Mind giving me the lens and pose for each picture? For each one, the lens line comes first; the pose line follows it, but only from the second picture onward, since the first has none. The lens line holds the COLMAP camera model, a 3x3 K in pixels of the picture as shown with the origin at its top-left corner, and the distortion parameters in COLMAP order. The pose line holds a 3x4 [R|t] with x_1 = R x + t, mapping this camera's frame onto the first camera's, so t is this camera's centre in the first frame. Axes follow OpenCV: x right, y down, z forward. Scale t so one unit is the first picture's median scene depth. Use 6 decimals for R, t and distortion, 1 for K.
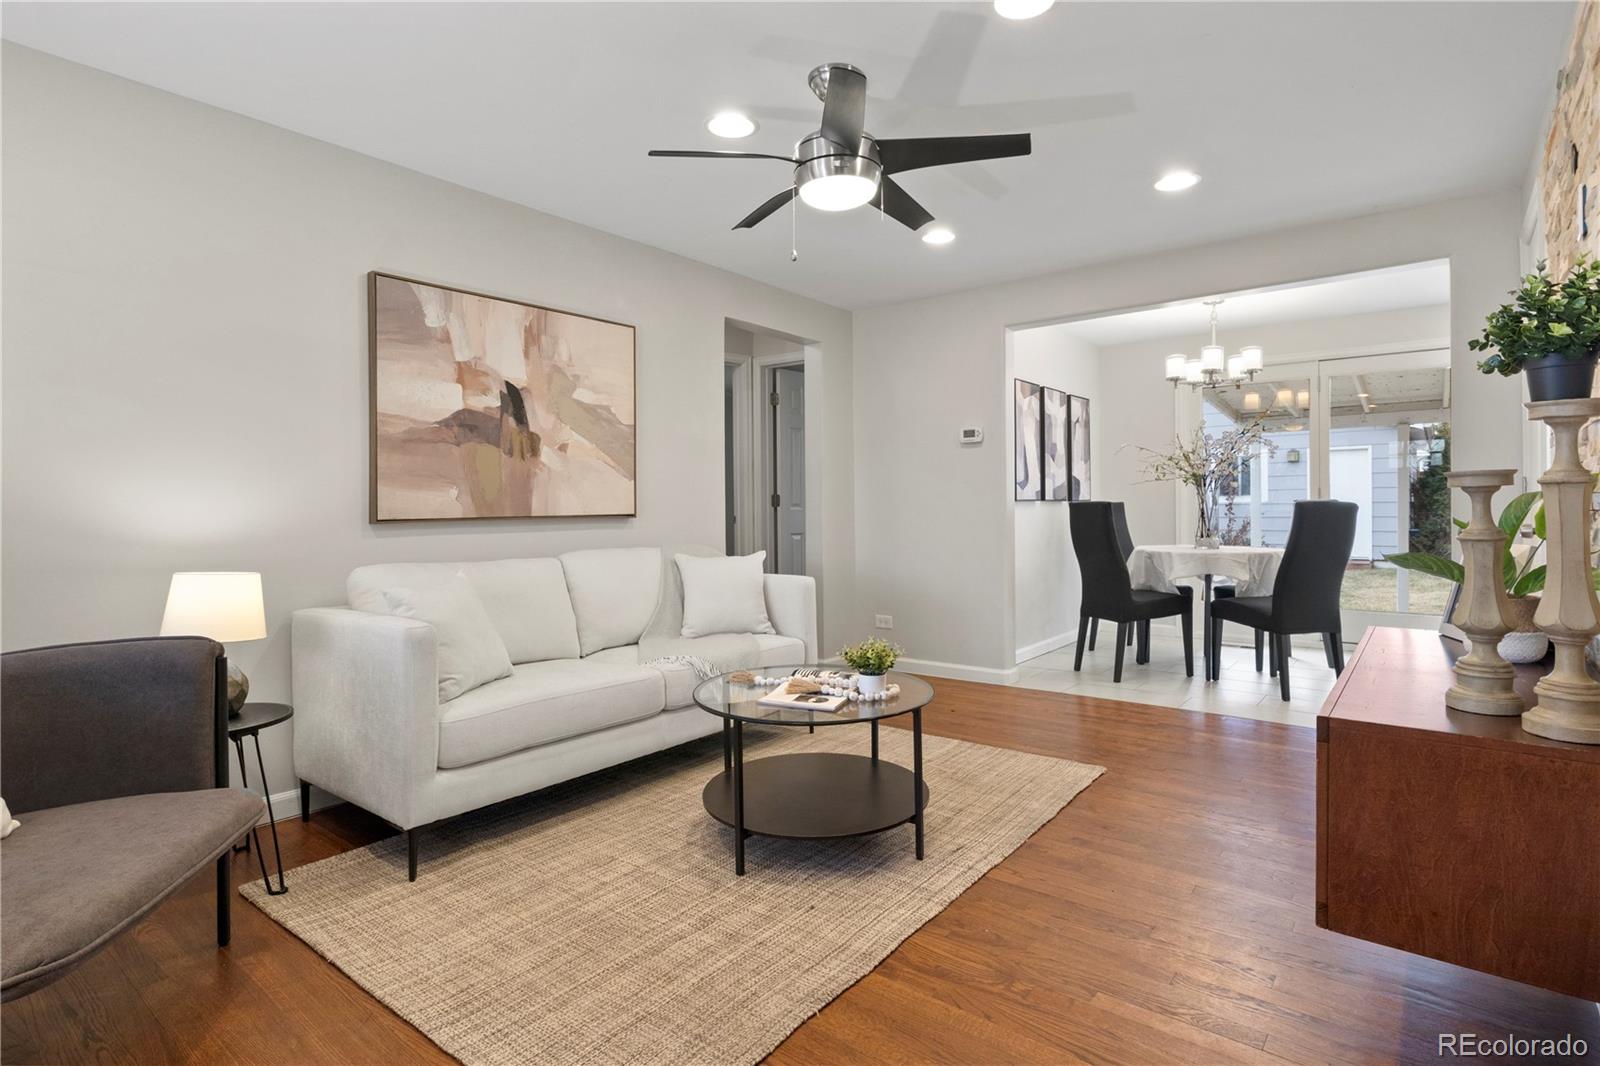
lens RADIAL K [[807.2, 0, 791.9], [0, 807.2, 510.3], [0, 0, 1]] dist [-0.006066, -0.000306]
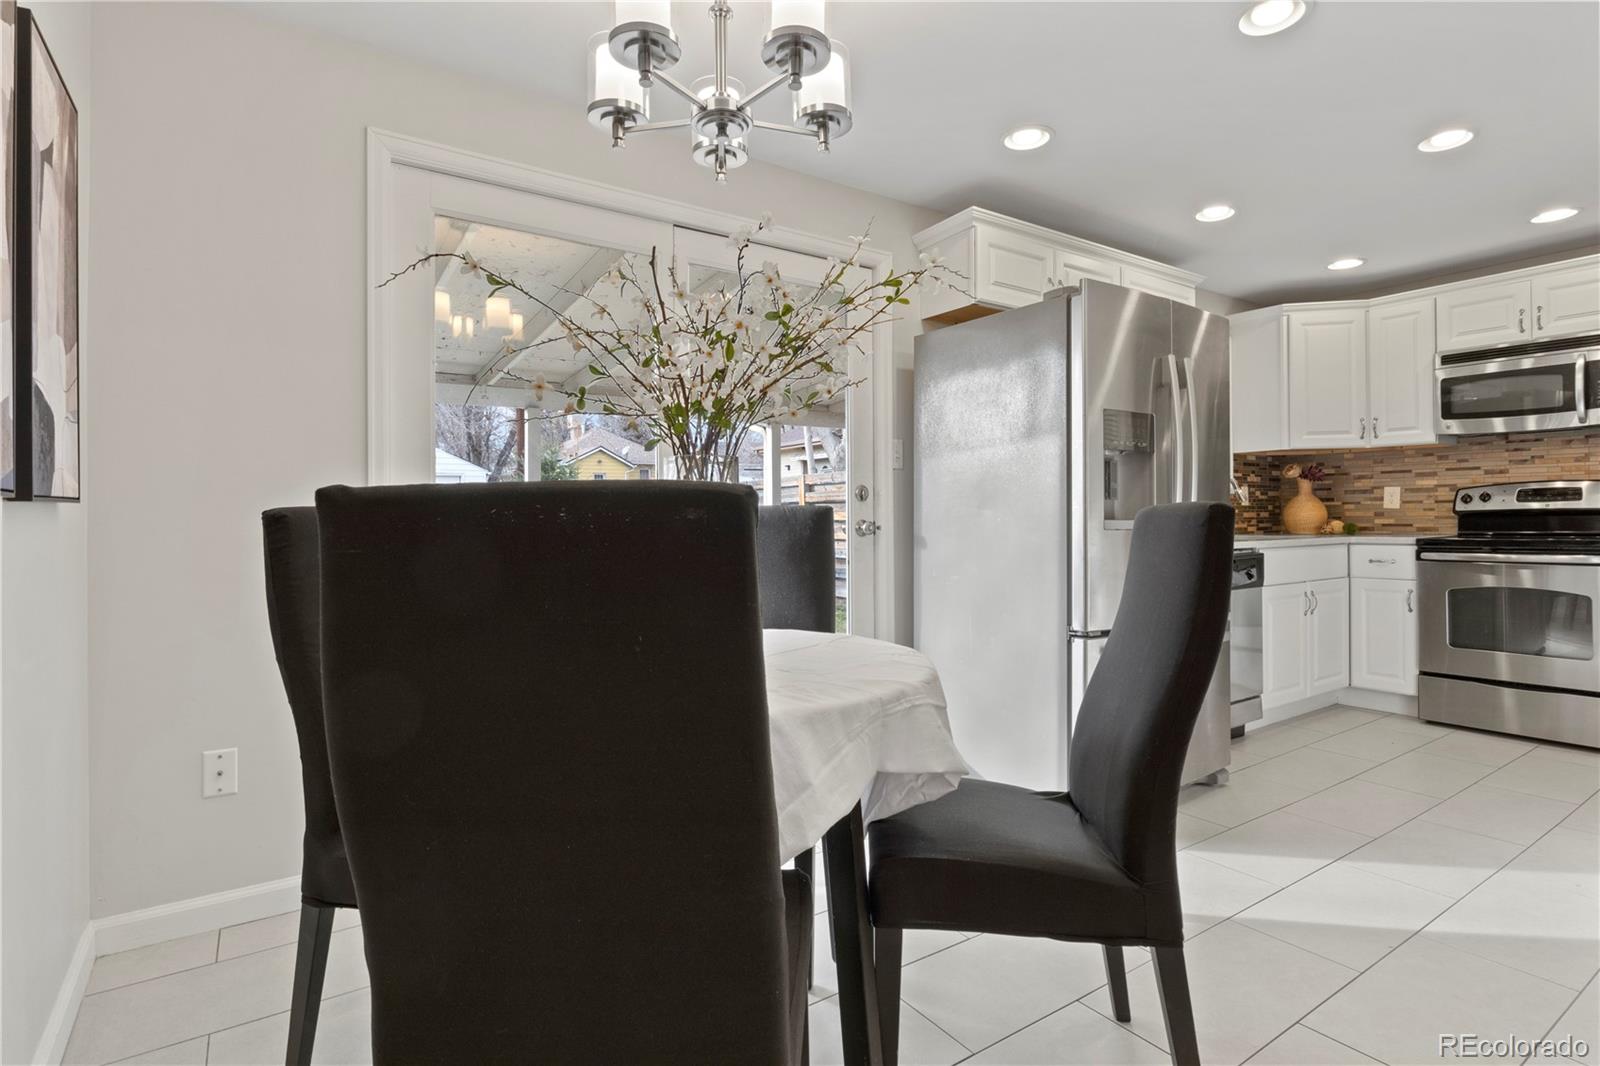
lens RADIAL K [[790.7, 0, 802.4], [0, 790.7, 517.1], [0, 0, 1]] dist [-0.009082, 0.000991]
pose [[0.281889, 0.006667, 0.959424, 0.347231], [0.008393, 0.999920, -0.009414, -0.004026], [-0.959410, 0.010706, 0.281811, 1.264769]]
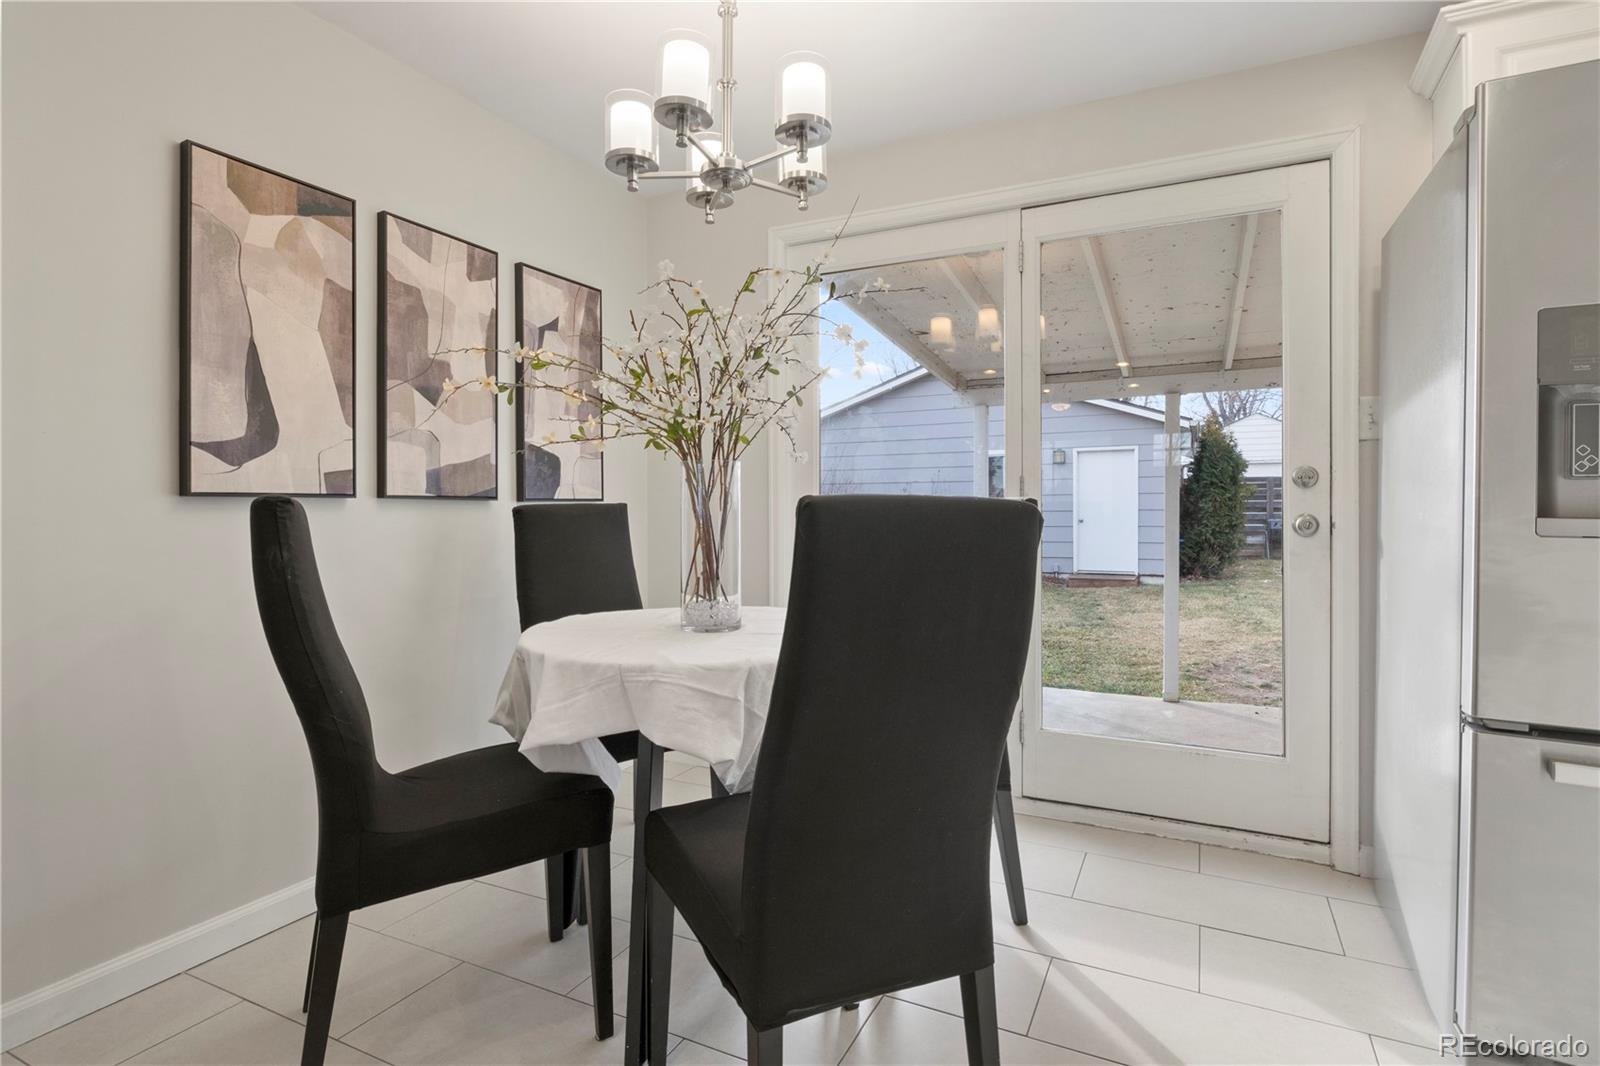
lens RADIAL K [[807.2, 0, 814.0], [0, 807.2, 515.6], [0, 0, 1]] dist [-0.006066, -0.000306]
pose [[0.972235, 0.003849, 0.233975, 0.680818], [-0.003604, 0.999992, -0.001475, -0.005341], [-0.233979, 0.000590, 0.972242, 0.906084]]
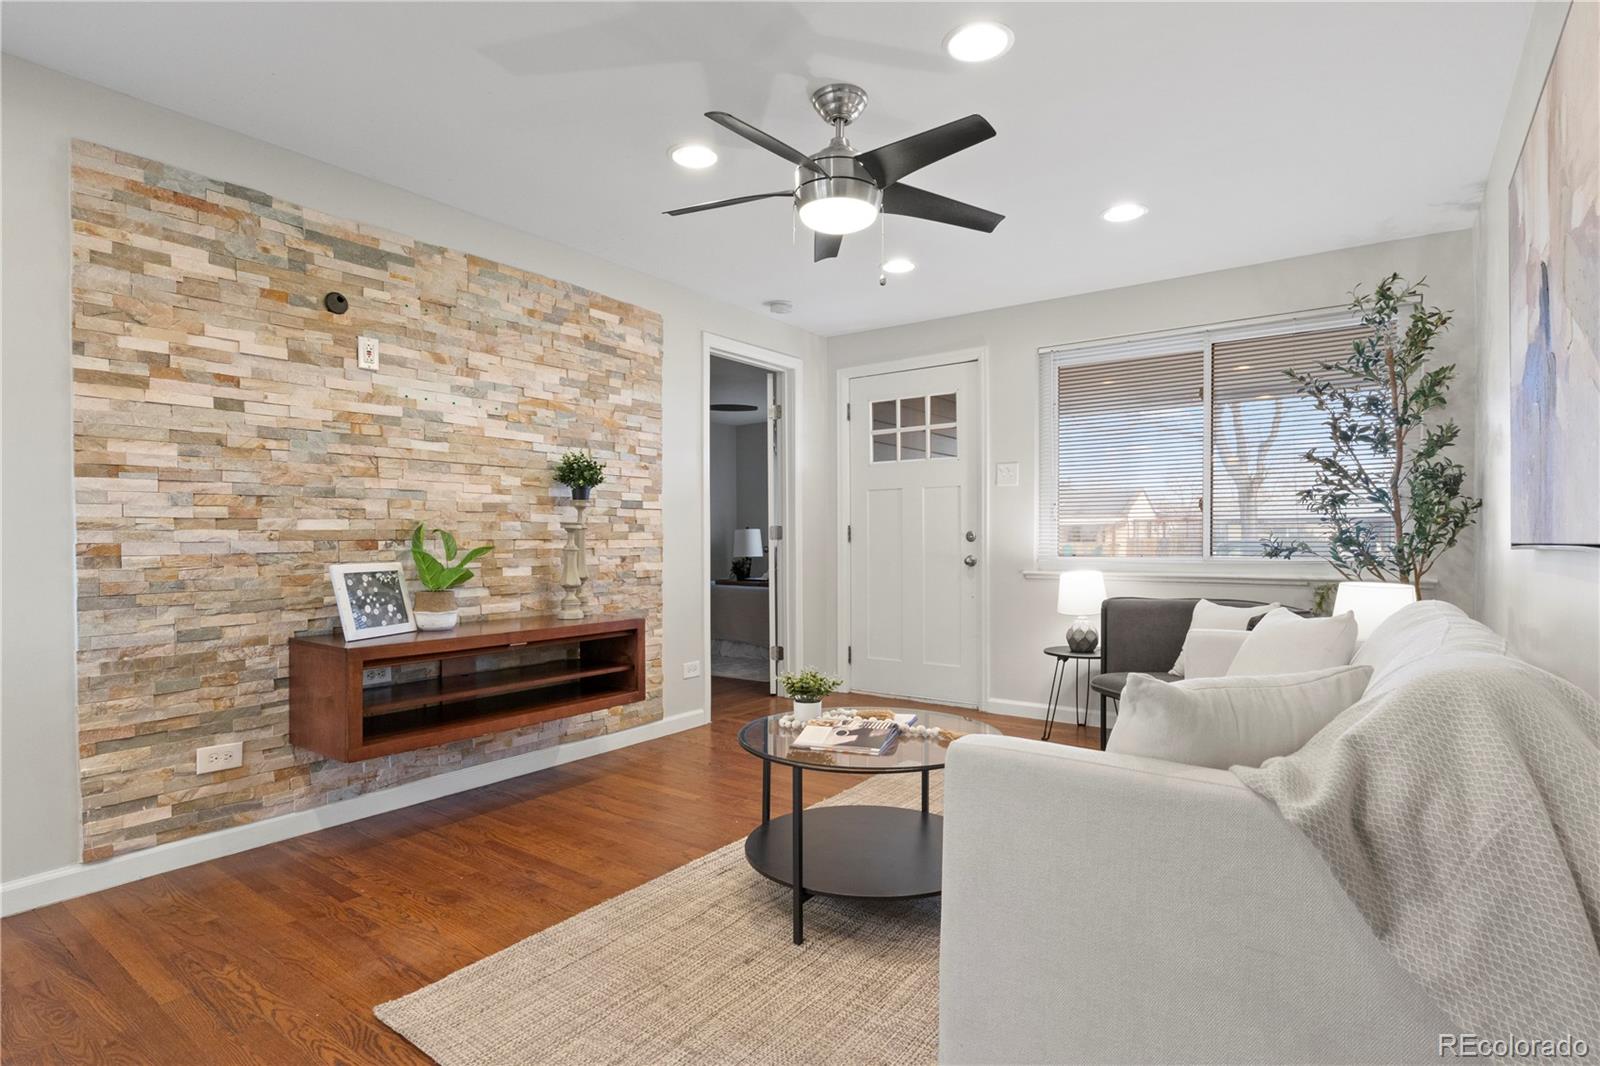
lens RADIAL K [[807.2, 0, 819.6], [0, 807.2, 551.8], [0, 0, 1]] dist [-0.006066, -0.000306]
pose [[-0.997308, 0.010678, -0.072547, 0.107916], [0.009221, 0.999750, 0.020387, -0.000875], [0.072746, 0.019664, -0.997157, 1.373884]]
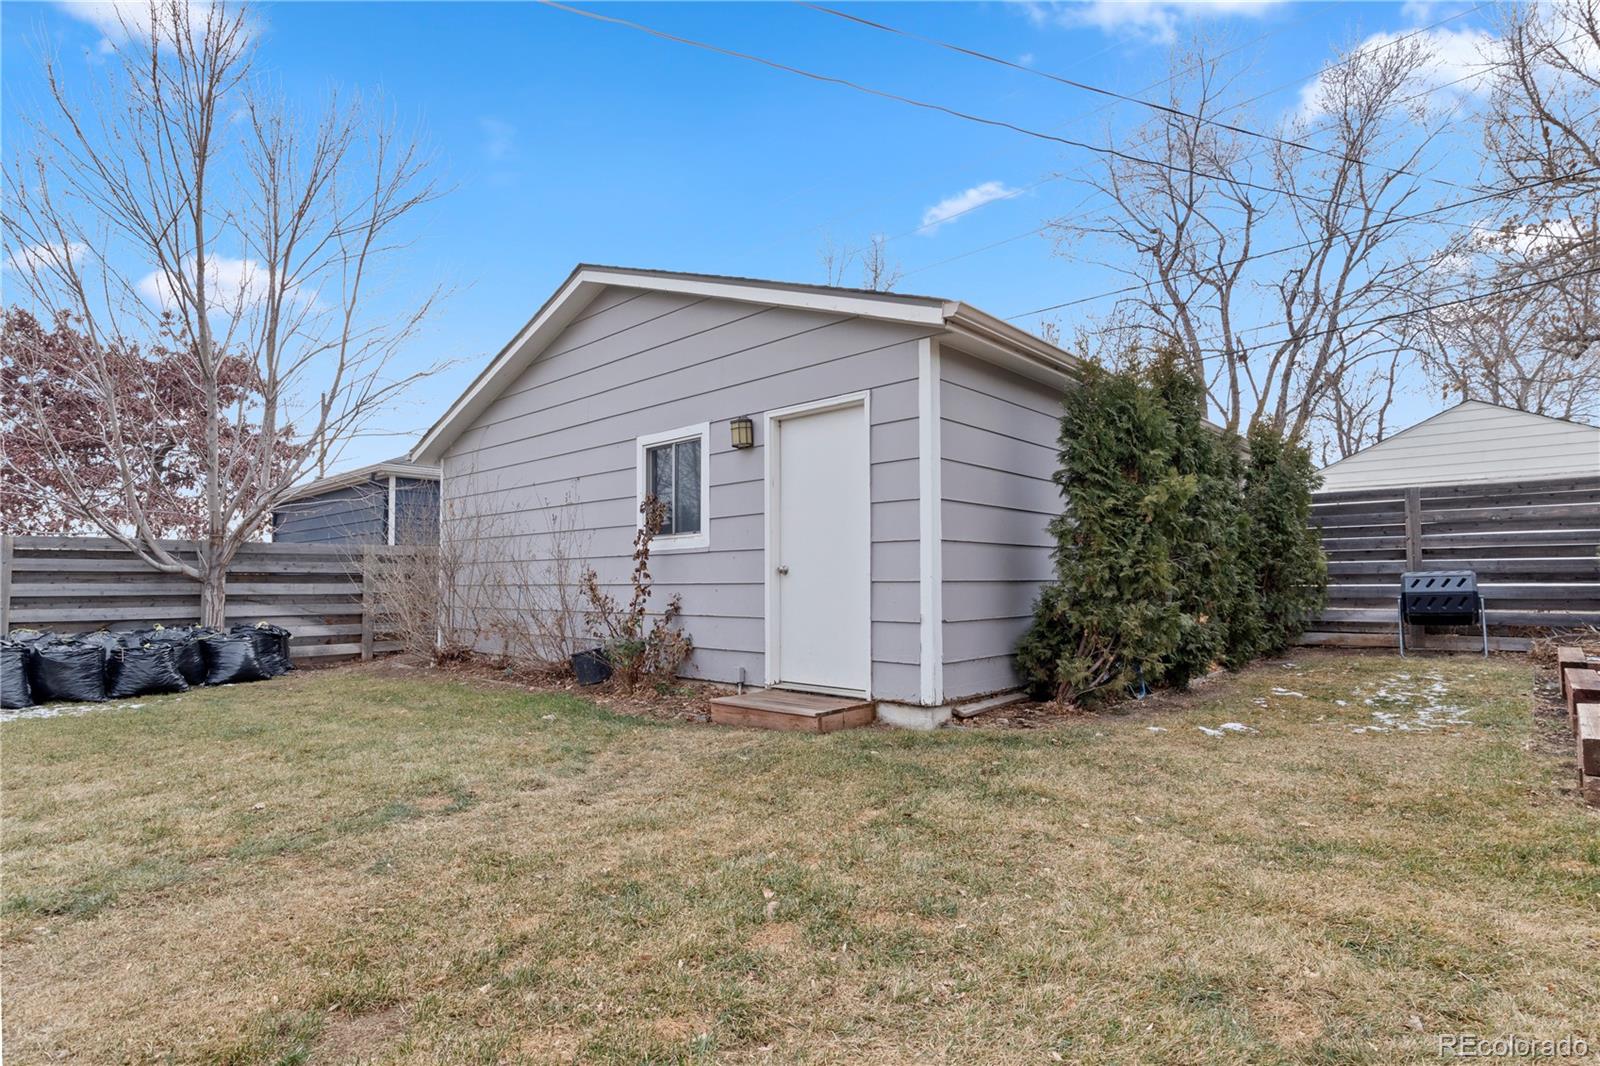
lens RADIAL K [[807.2, 0, 797.9], [0, 807.2, 532.1], [0, 0, 1]] dist [-0.006066, -0.000306]
pose [[0.998559, 0.000504, -0.053666, 2.884082], [-0.003835, 0.998071, -0.061972, 0.032903], [0.053532, 0.062088, 0.996634, 2.564975]]
